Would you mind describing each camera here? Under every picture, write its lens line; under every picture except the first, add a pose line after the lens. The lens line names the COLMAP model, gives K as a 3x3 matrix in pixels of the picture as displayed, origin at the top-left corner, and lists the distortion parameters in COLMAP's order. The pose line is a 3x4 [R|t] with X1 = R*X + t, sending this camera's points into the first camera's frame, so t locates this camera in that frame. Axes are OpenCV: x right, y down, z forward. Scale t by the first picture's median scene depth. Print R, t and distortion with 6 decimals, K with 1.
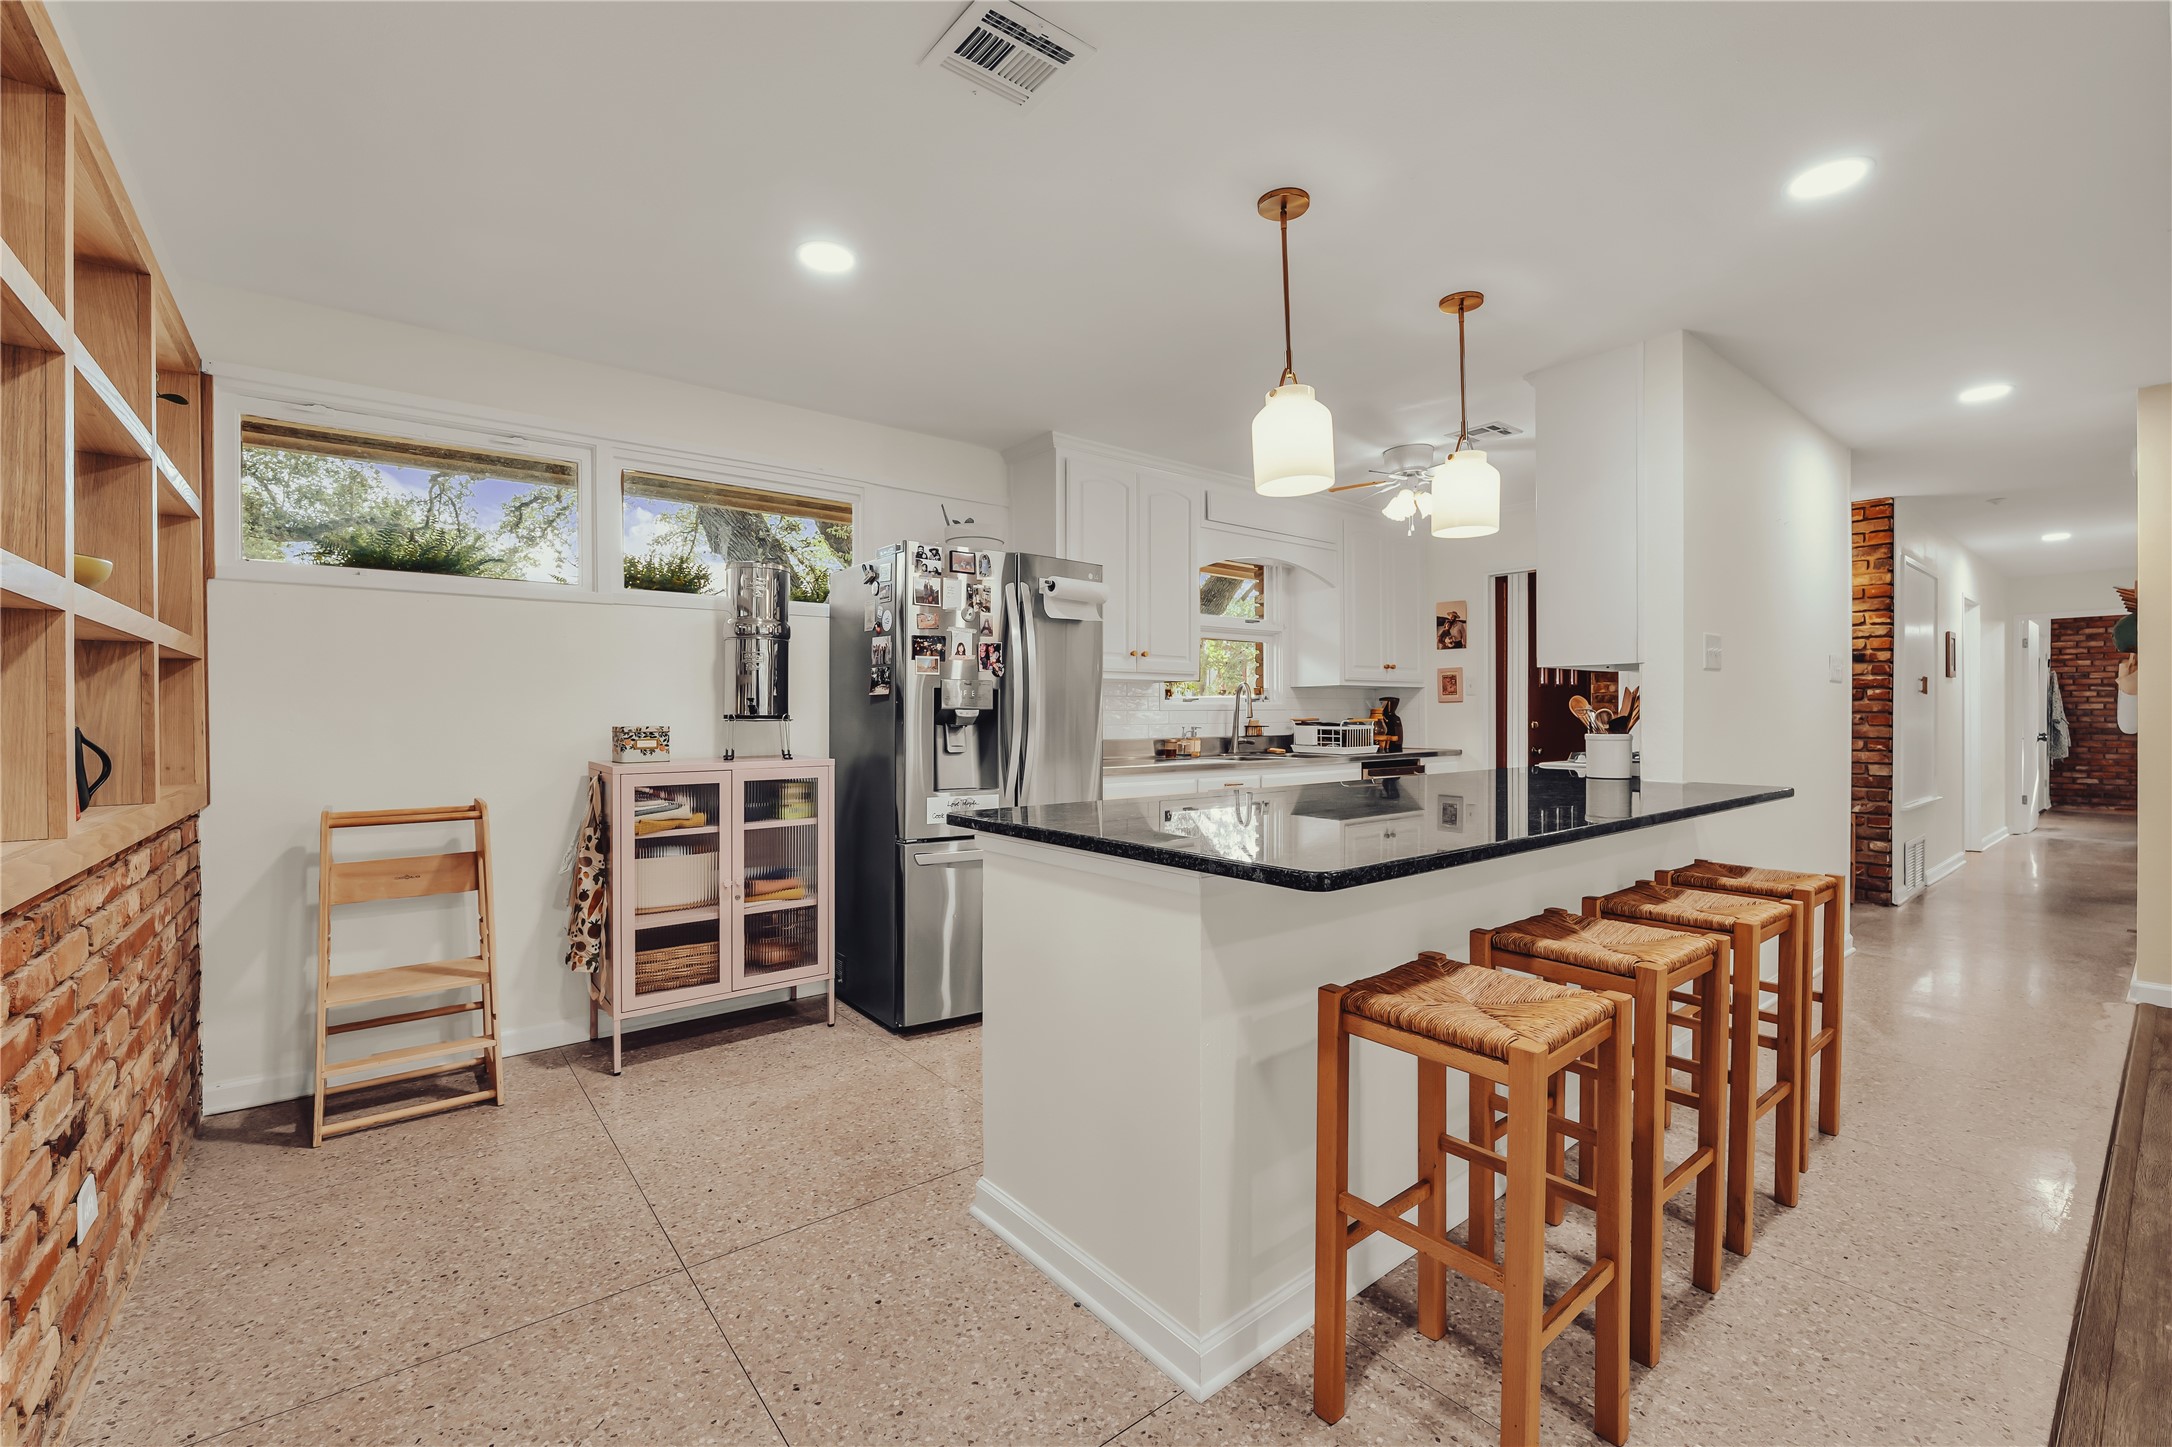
lens RADIAL K [[907.0, 0, 1083.5], [0, 907.0, 725.2], [0, 0, 1]] dist [-0.010440, 0.000201]
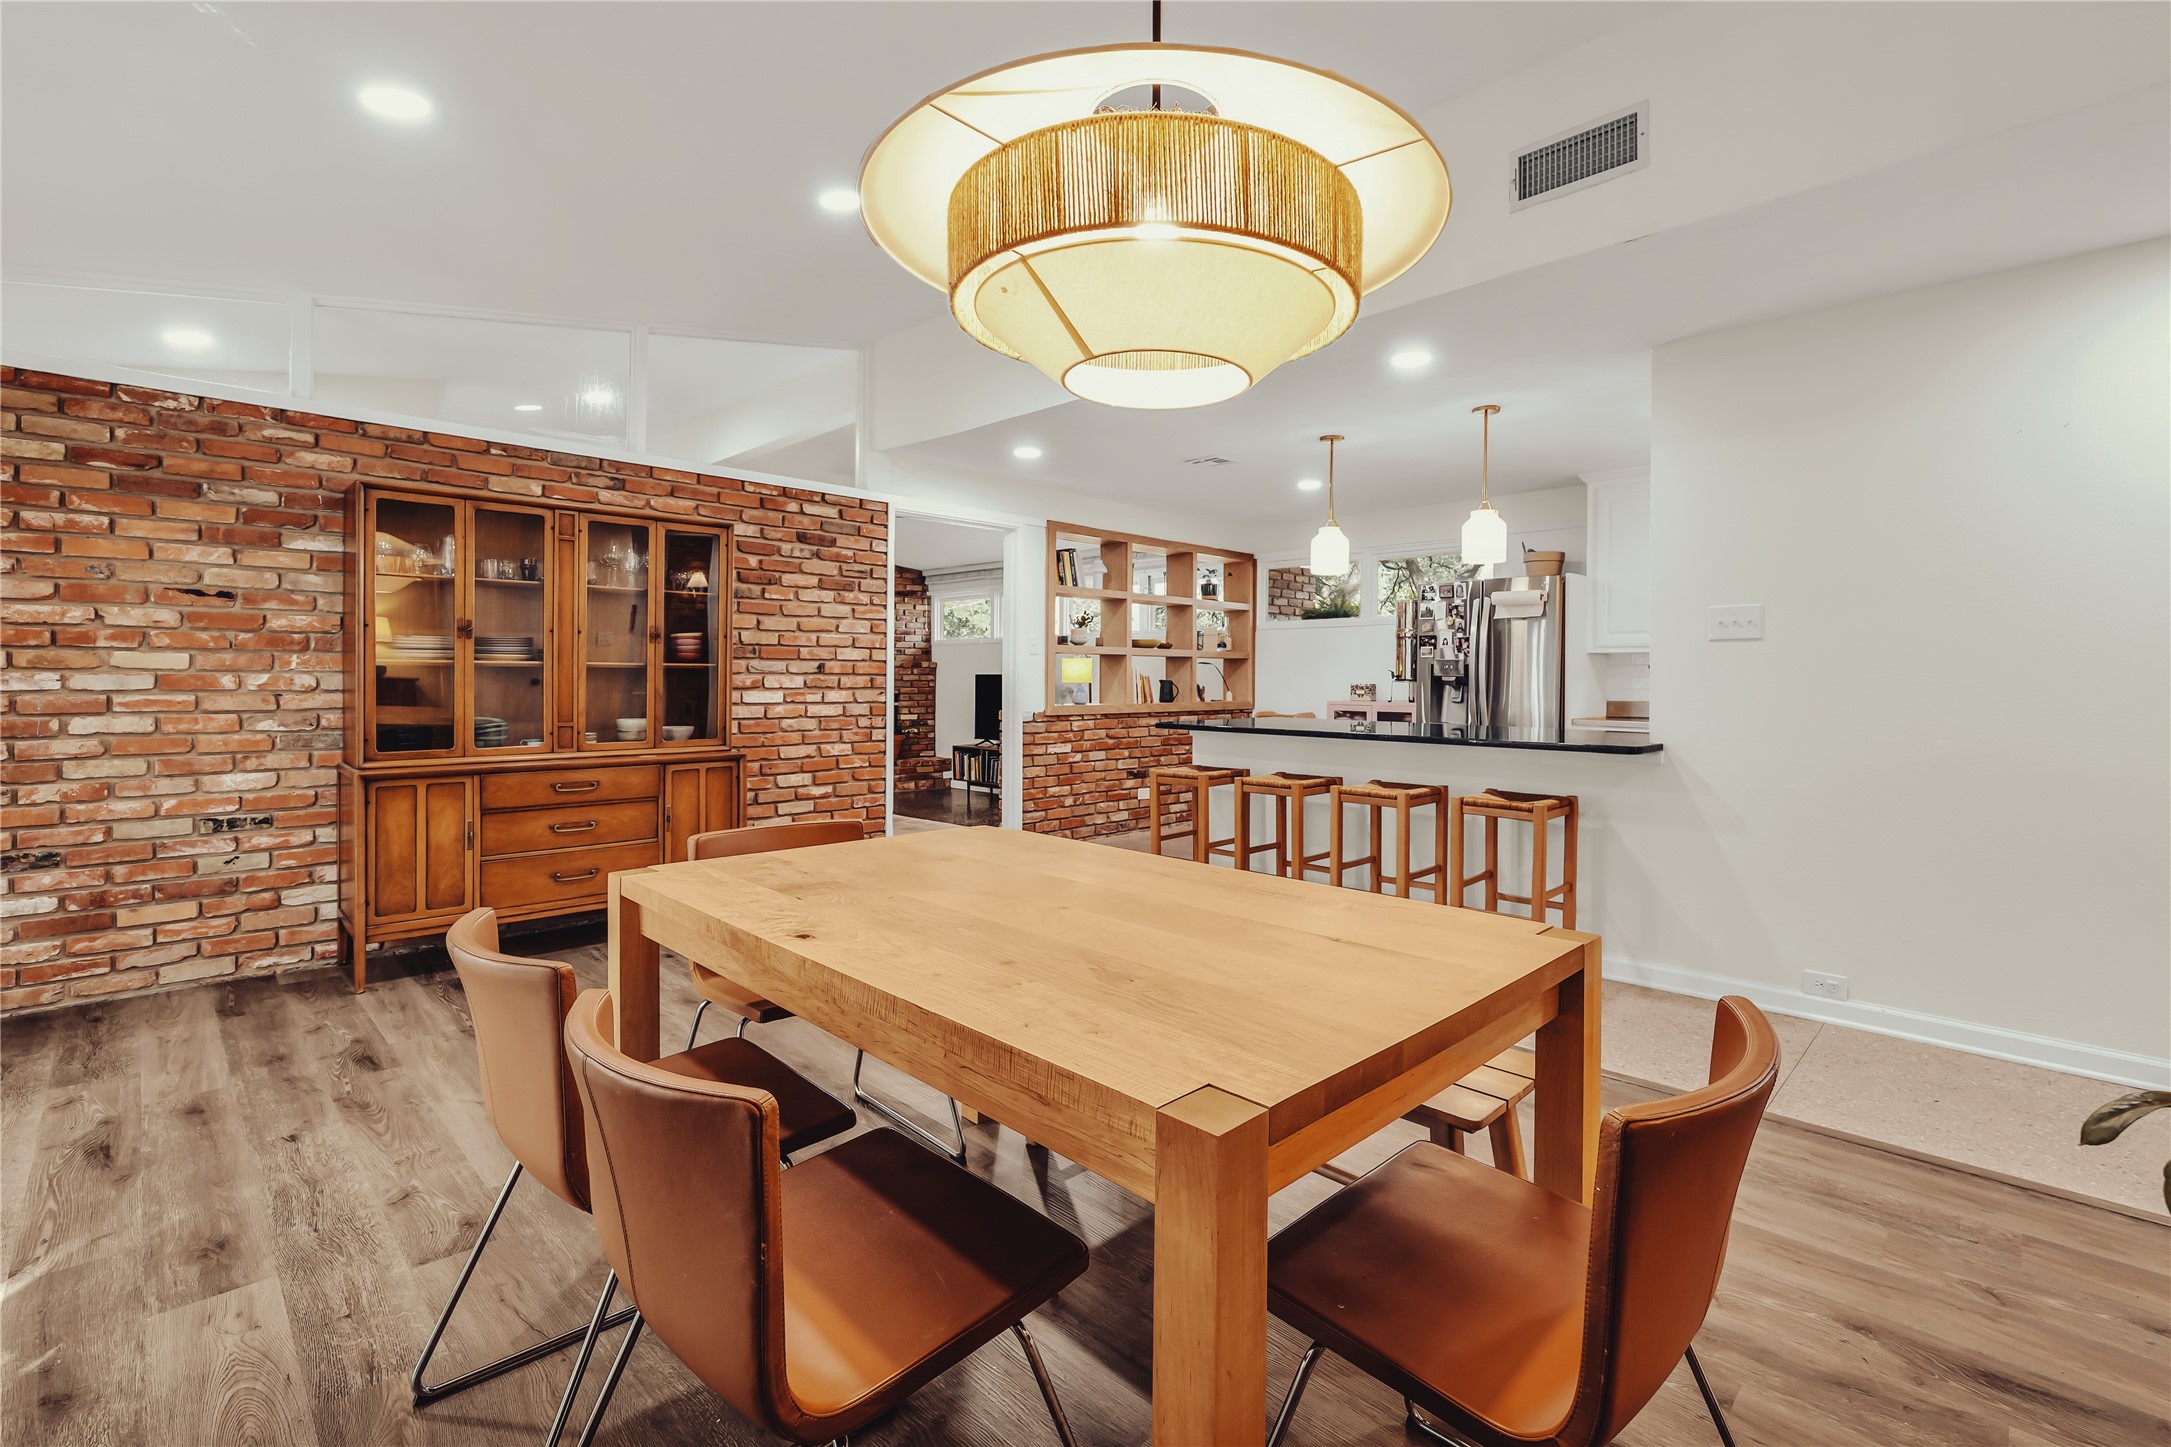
lens RADIAL K [[961.7, 0, 1158.3], [0, 961.7, 678.6], [0, 0, 1]] dist [-0.015864, -0.000221]
pose [[0.144867, 0.006648, -0.989429, 1.033160], [-0.015695, 0.999867, 0.004420, -0.008125], [0.989327, 0.014889, 0.144952, 0.122729]]
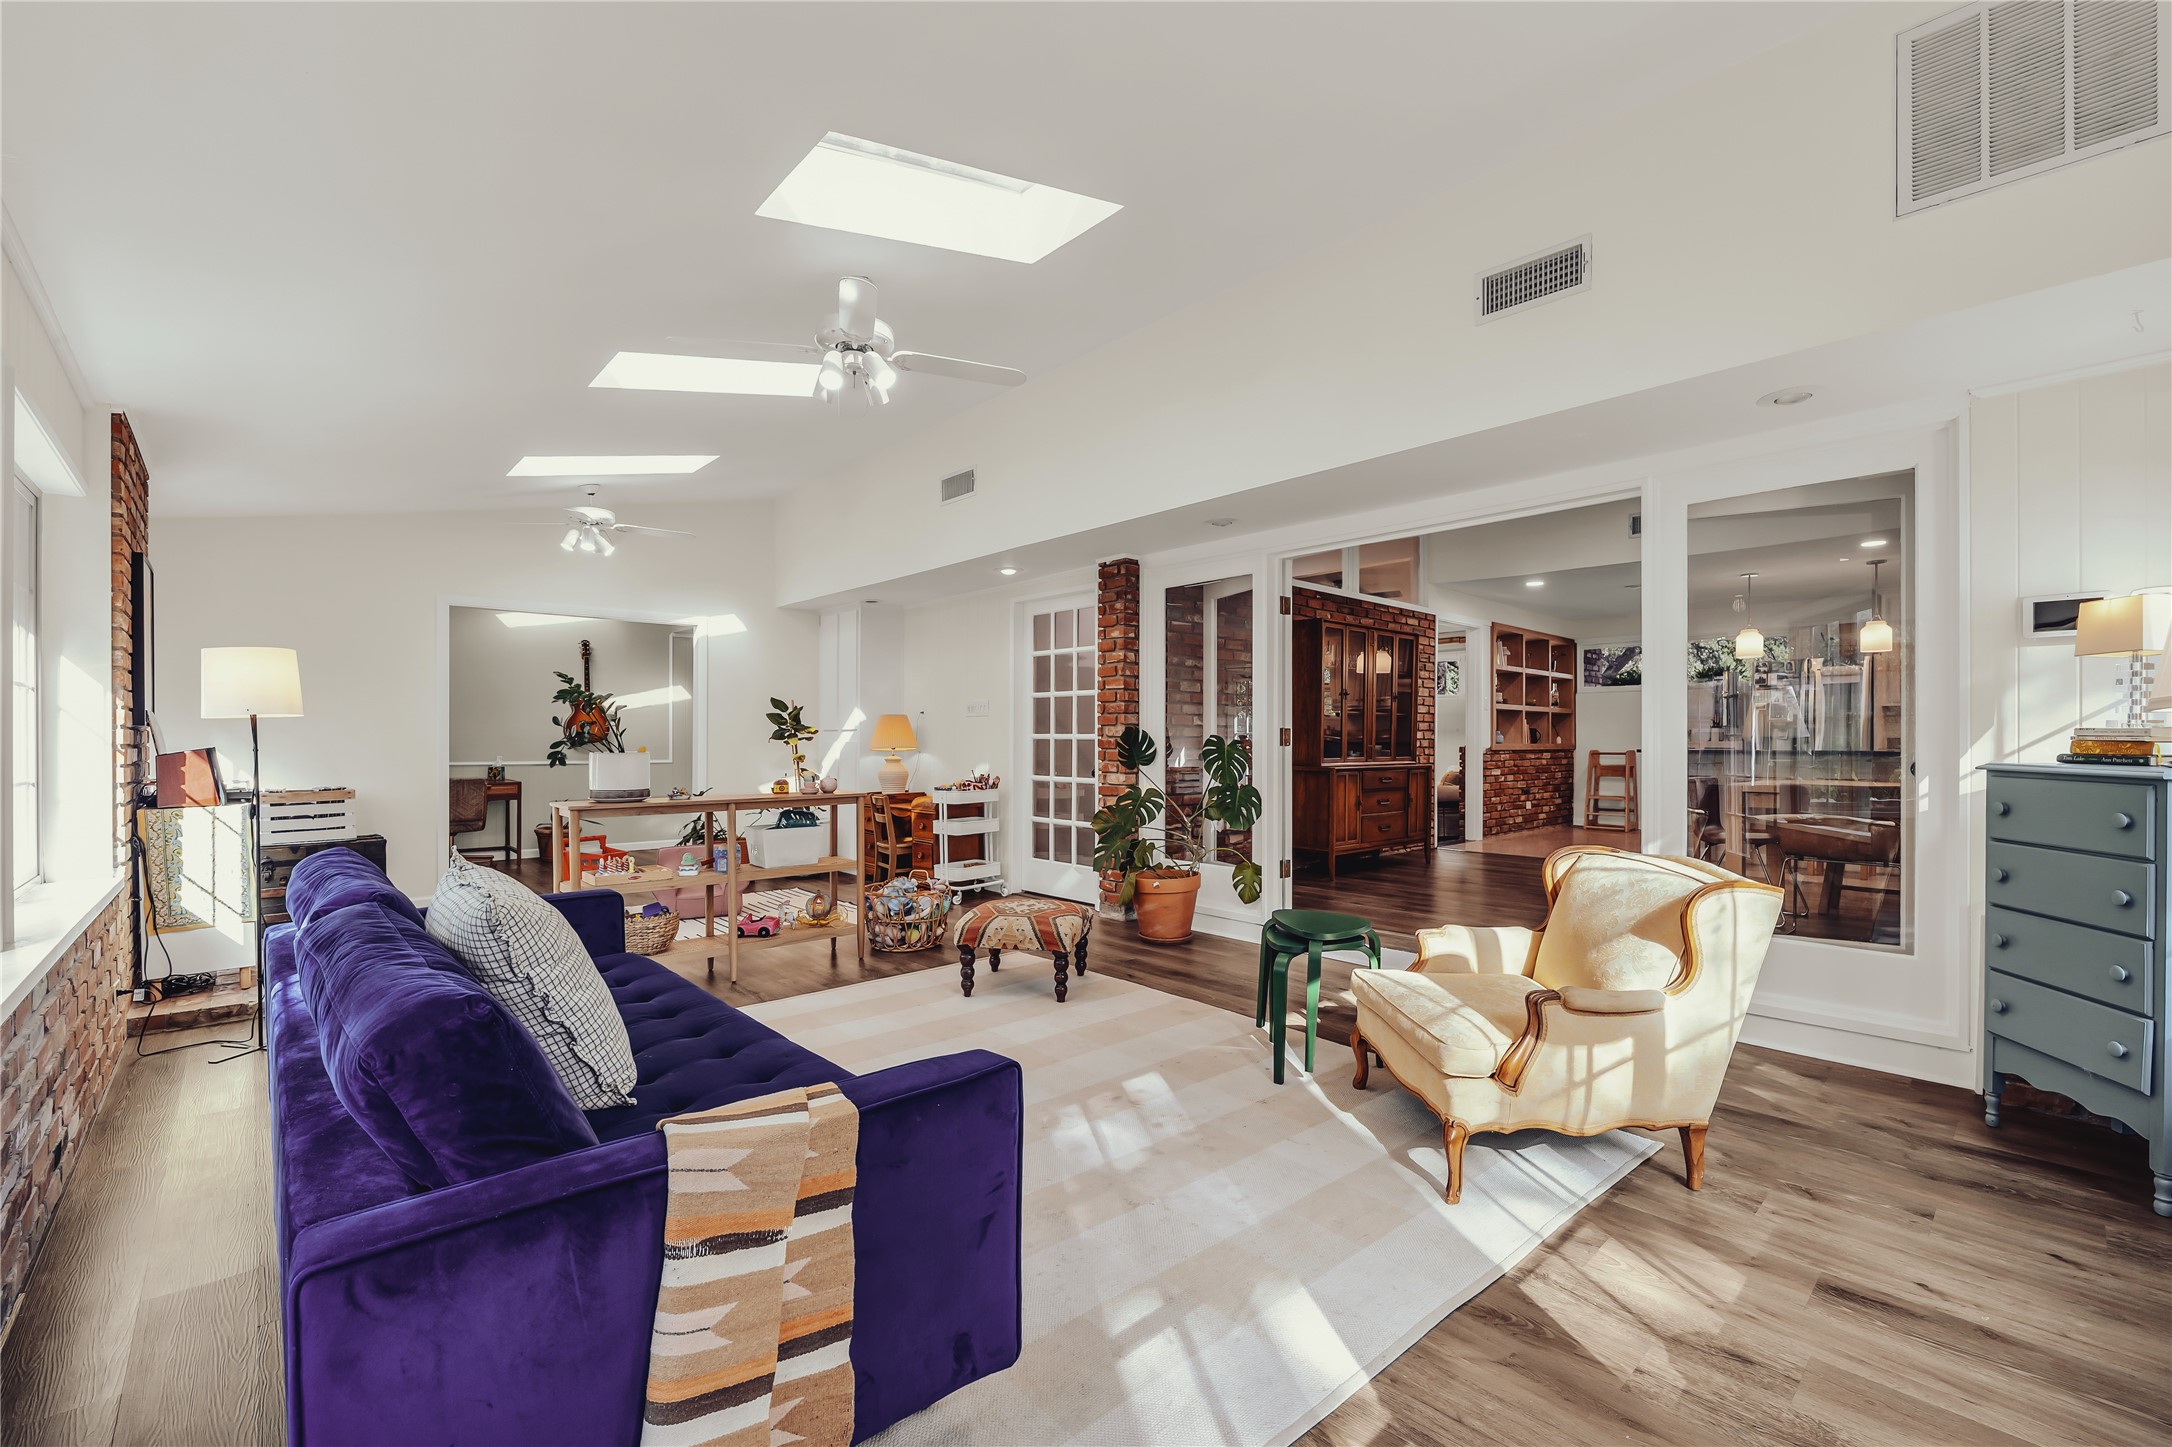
lens RADIAL K [[907.0, 0, 1089.0], [0, 907.0, 733.8], [0, 0, 1]] dist [-0.010440, 0.000201]
pose [[0.067836, -0.002369, -0.997694, 1.503137], [-0.011963, 0.999923, -0.003188, 0.030415], [0.997625, 0.012151, 0.067803, -0.750088]]
